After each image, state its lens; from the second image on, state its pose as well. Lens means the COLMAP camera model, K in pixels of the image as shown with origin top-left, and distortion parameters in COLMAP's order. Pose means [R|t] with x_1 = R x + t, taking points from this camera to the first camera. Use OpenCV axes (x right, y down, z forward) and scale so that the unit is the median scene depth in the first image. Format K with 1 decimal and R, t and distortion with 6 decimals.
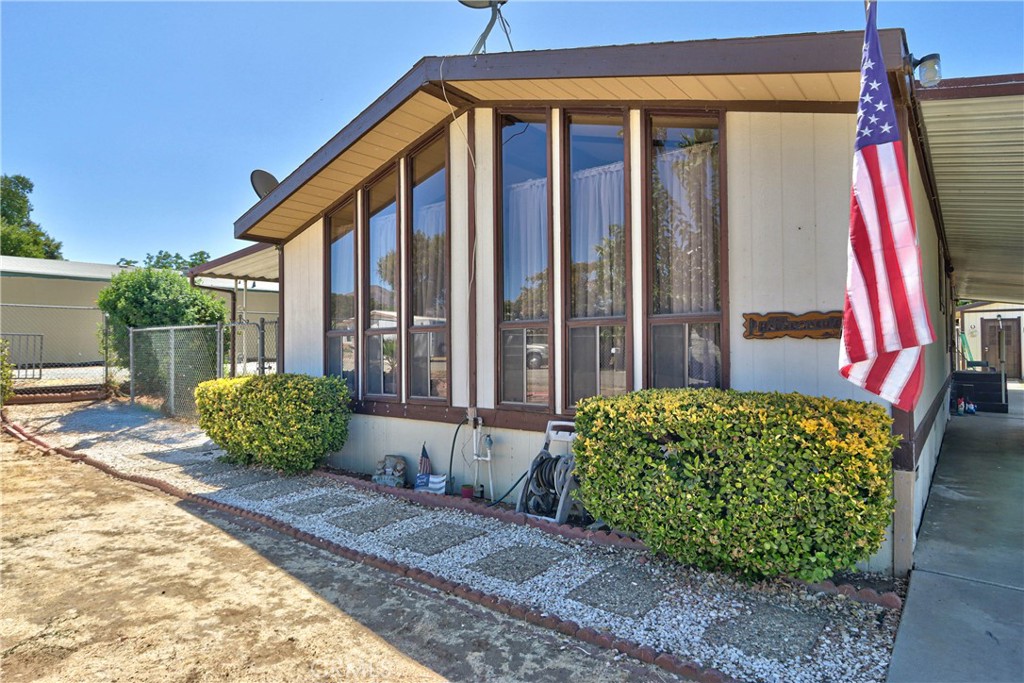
lens RADIAL K [[602.8, 0, 512.0], [0, 602.8, 341.5], [0, 0, 1]] dist [-0.000781, -0.000675]
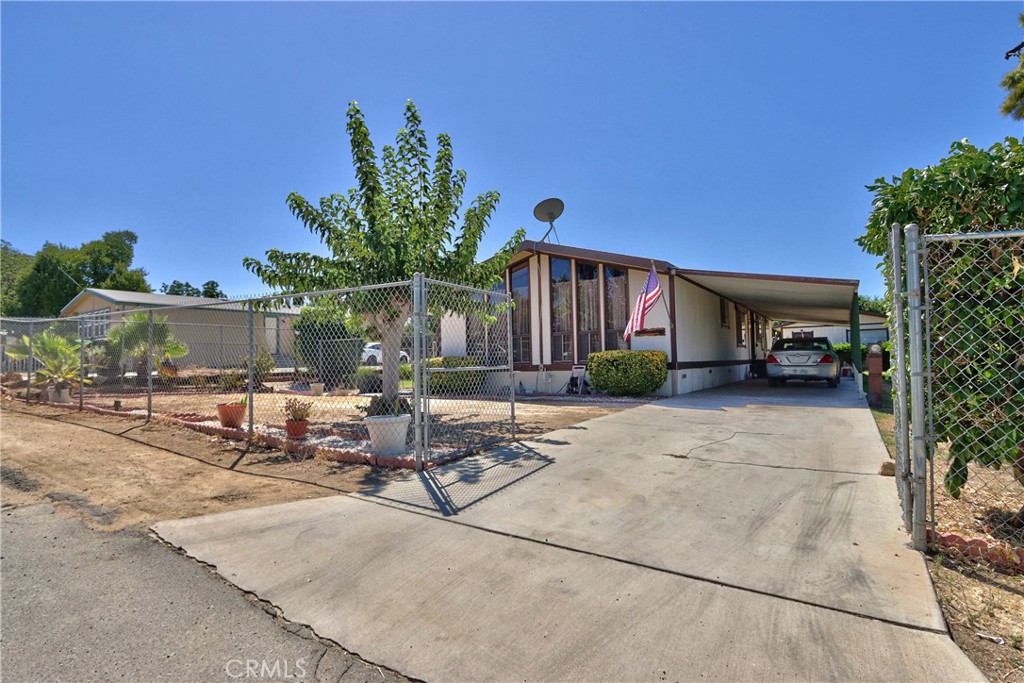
lens RADIAL K [[550.8, 0, 512.0], [0, 550.8, 341.5], [0, 0, 1]] dist [0.000273, 0.000086]
pose [[0.996005, -0.008620, 0.088882, -0.419964], [0.011320, 0.999488, -0.029921, 0.079746], [-0.088579, 0.030808, 0.995593, -1.462742]]
